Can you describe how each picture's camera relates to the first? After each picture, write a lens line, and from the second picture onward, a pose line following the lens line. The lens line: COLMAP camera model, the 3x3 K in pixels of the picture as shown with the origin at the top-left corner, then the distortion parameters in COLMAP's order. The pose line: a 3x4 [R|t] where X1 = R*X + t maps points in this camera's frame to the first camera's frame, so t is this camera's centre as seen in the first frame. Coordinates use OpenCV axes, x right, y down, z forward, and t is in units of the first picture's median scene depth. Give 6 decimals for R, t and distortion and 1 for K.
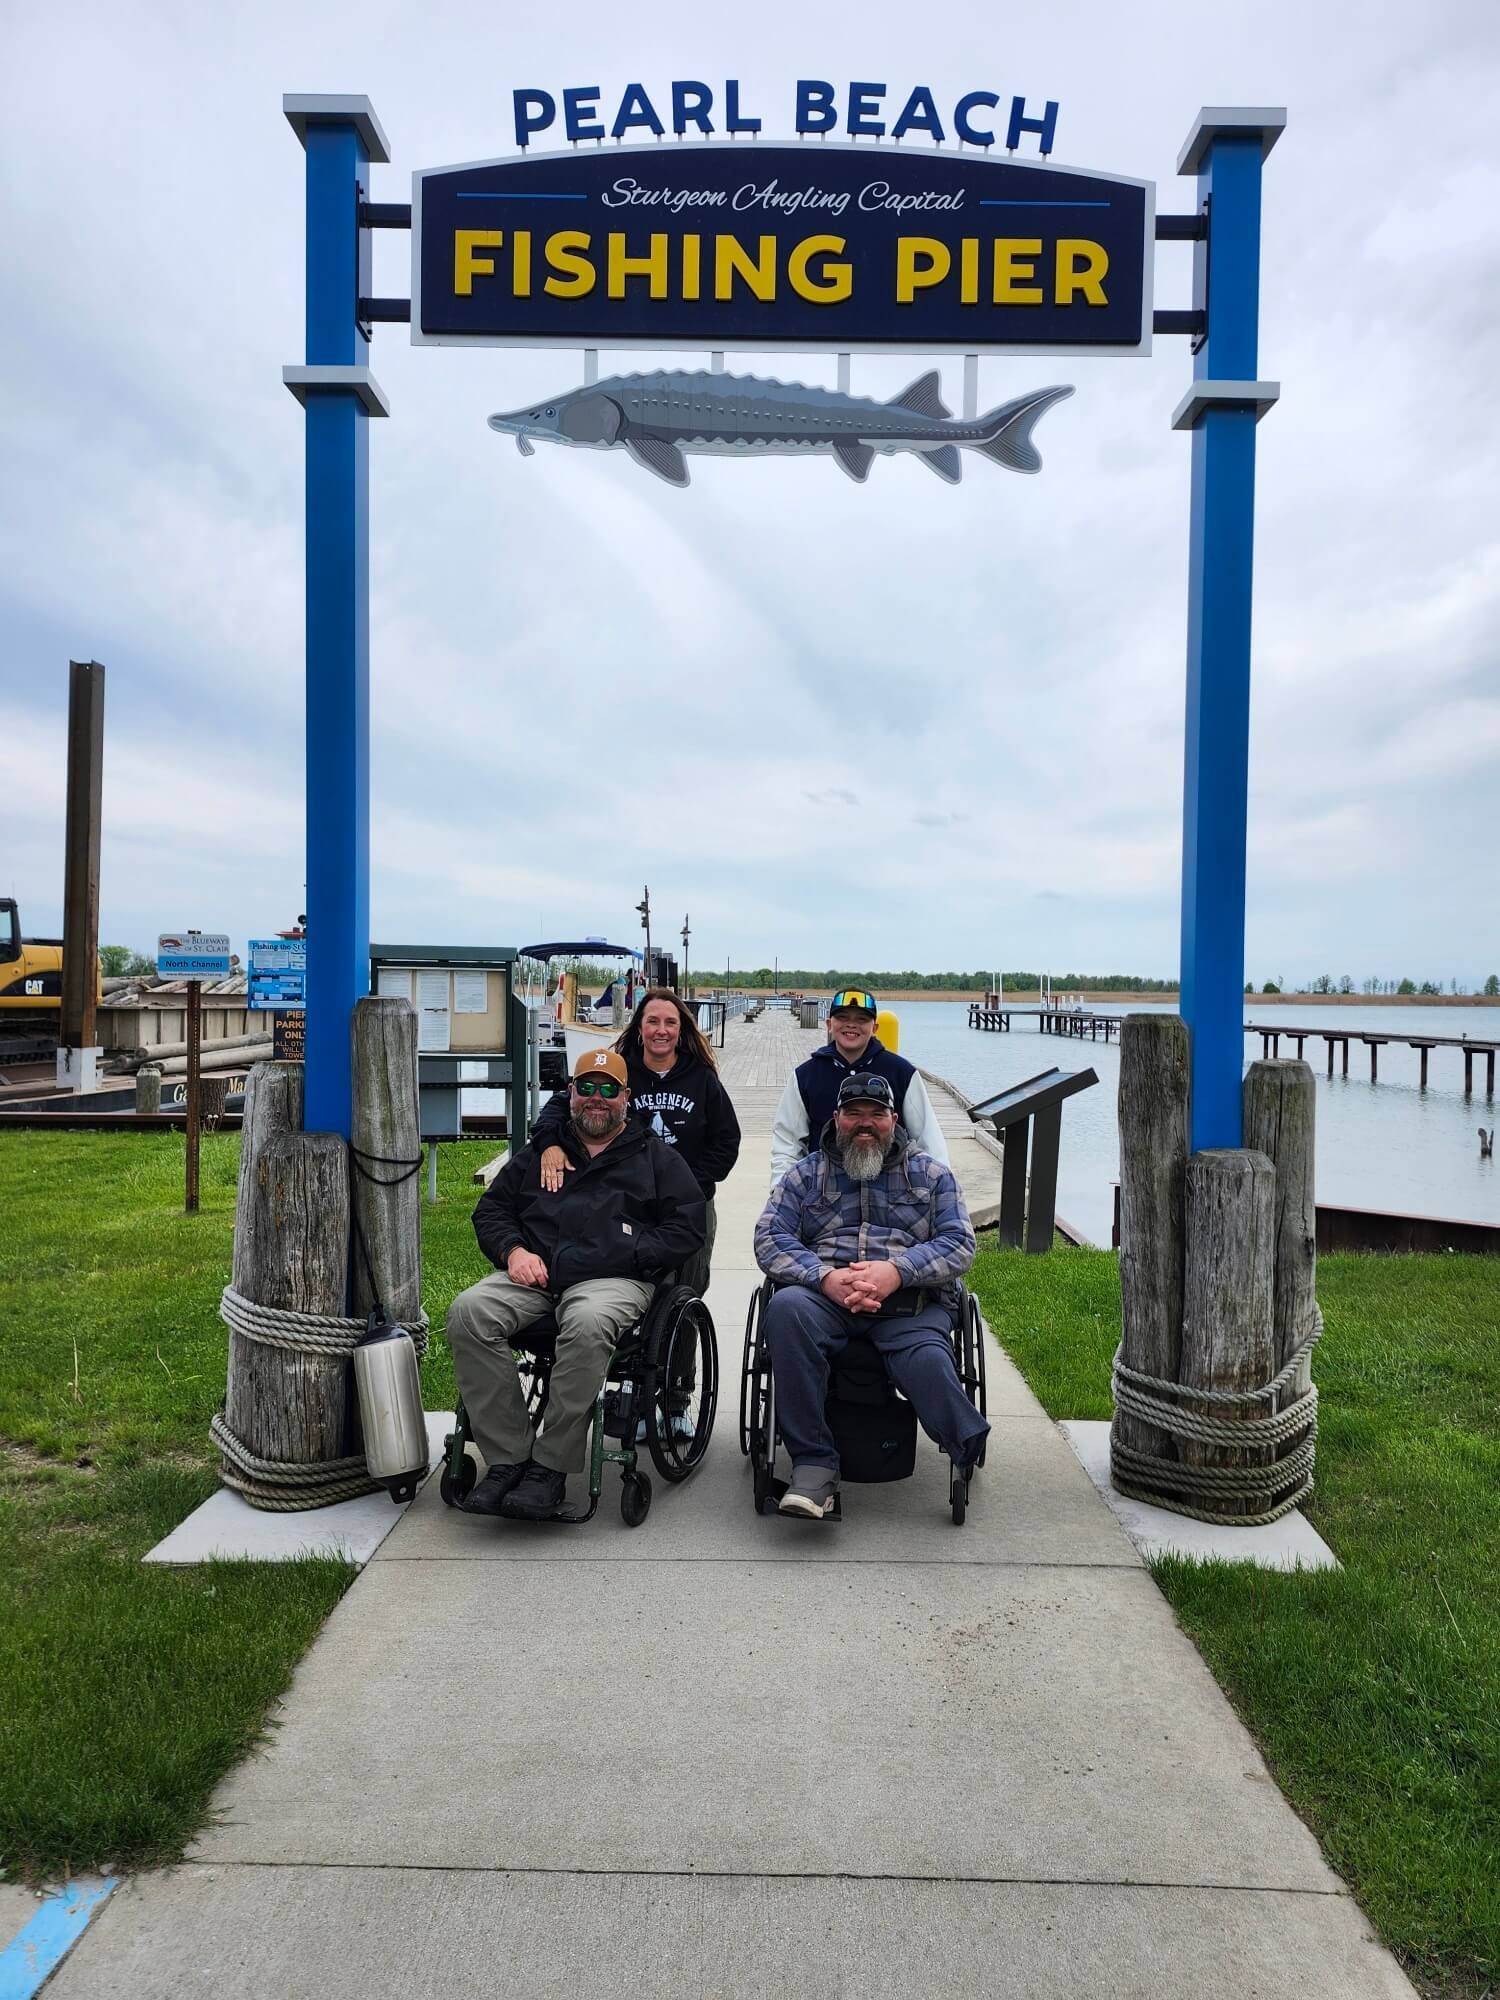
lens RADIAL K [[1481.2, 0, 724.7], [0, 1481.2, 998.0], [0, 0, 1]] dist [0.111735, -0.160981]
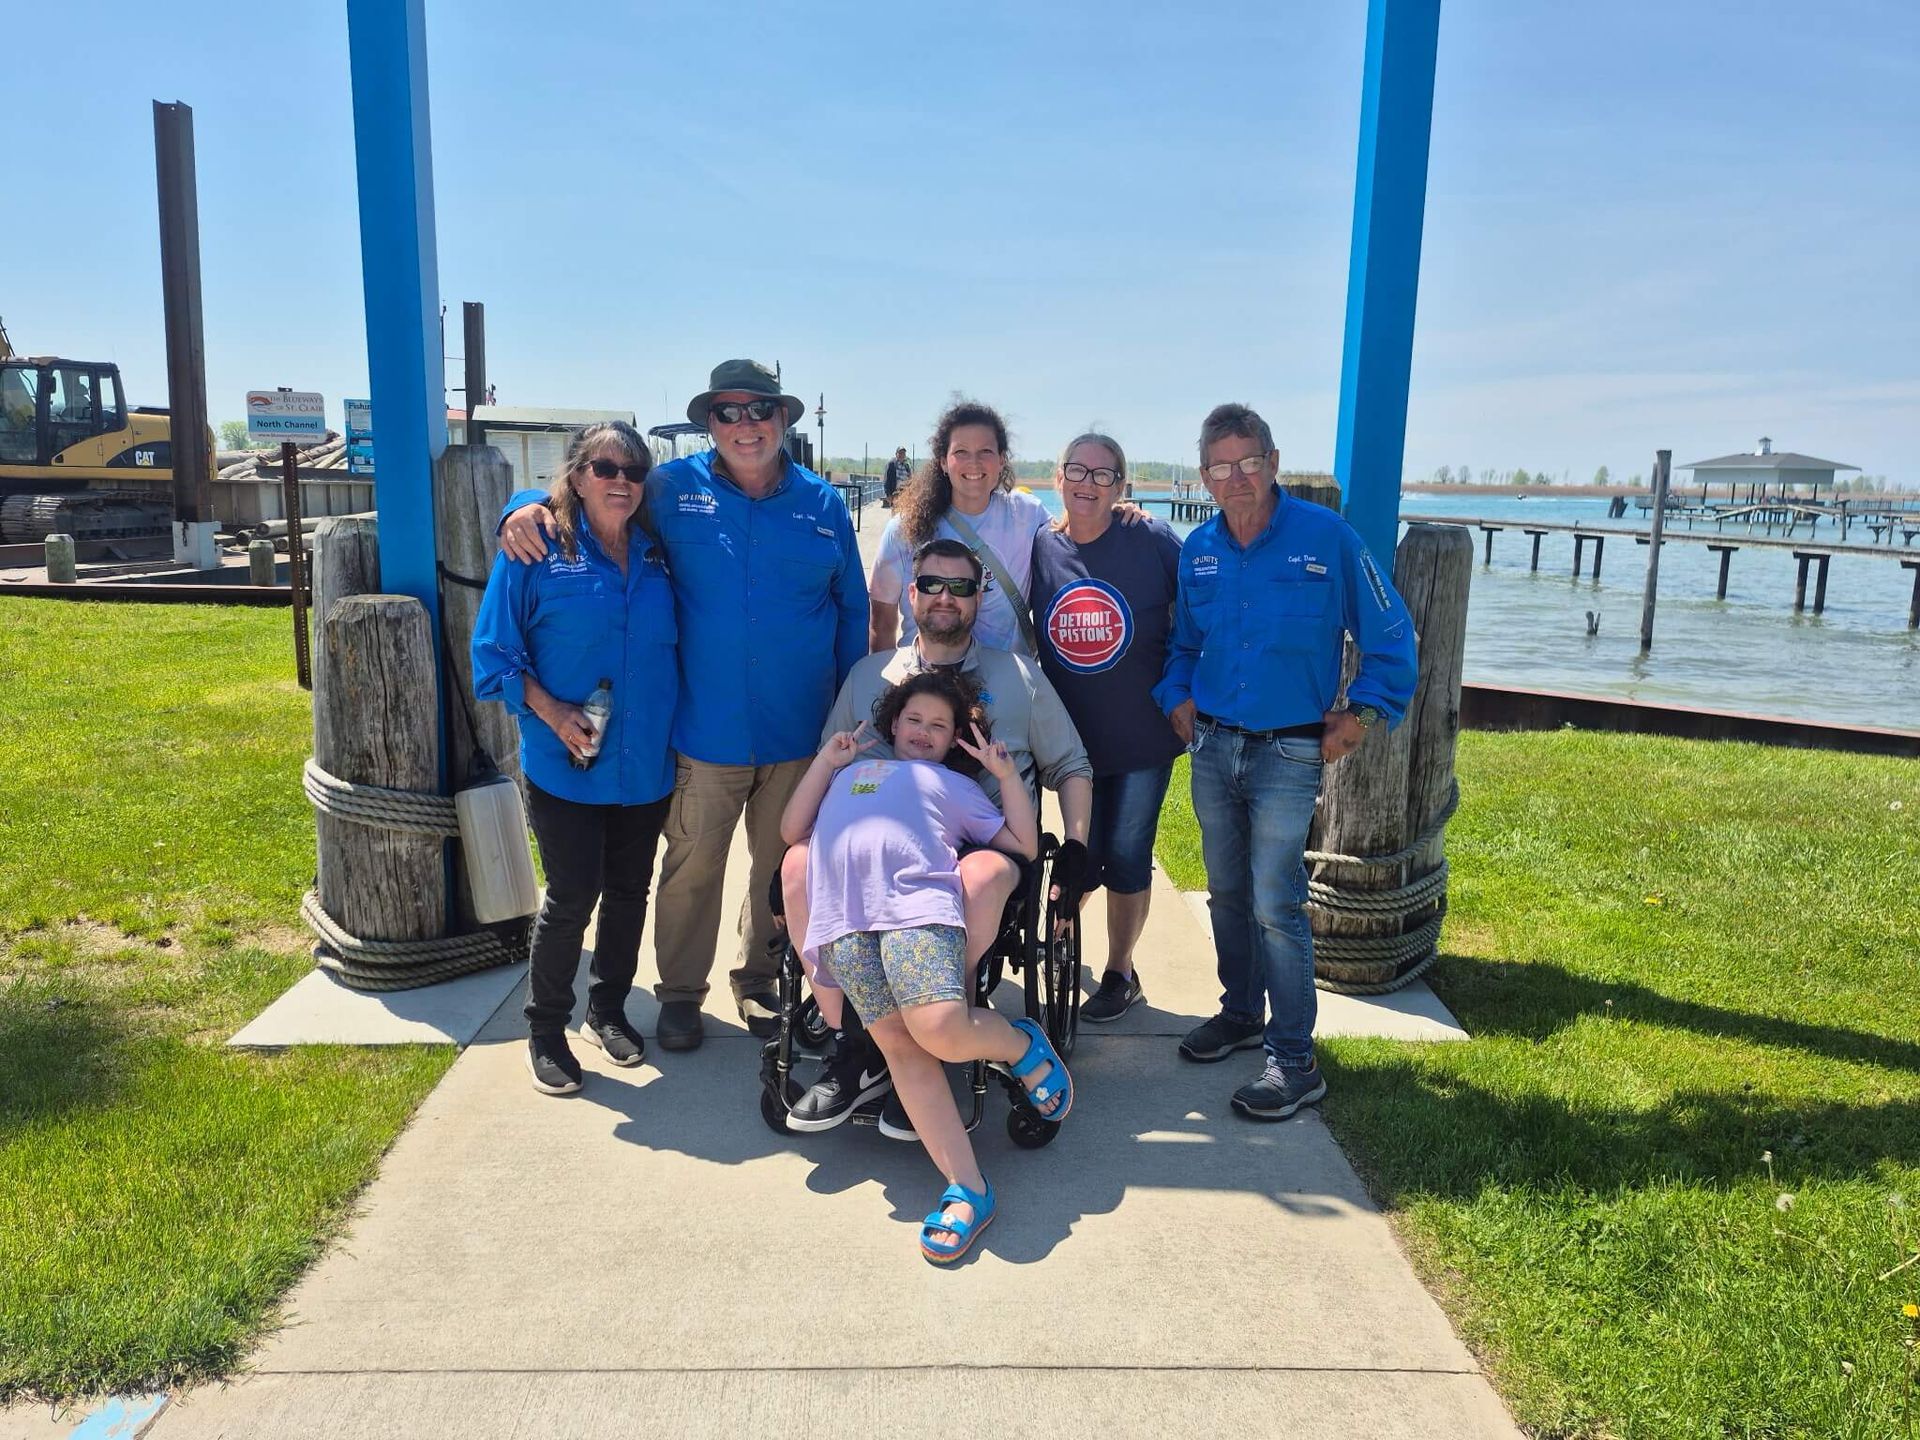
lens RADIAL K [[1433.3, 0, 960.0], [0, 1433.3, 720.0], [0, 0, 1]] dist [0.000594, 0.007643]
pose [[0.997744, 0.002021, 0.067109, 0.010134], [-0.012642, 0.987321, 0.158230, 0.021874], [-0.065939, -0.158722, 0.985119, 0.103293]]
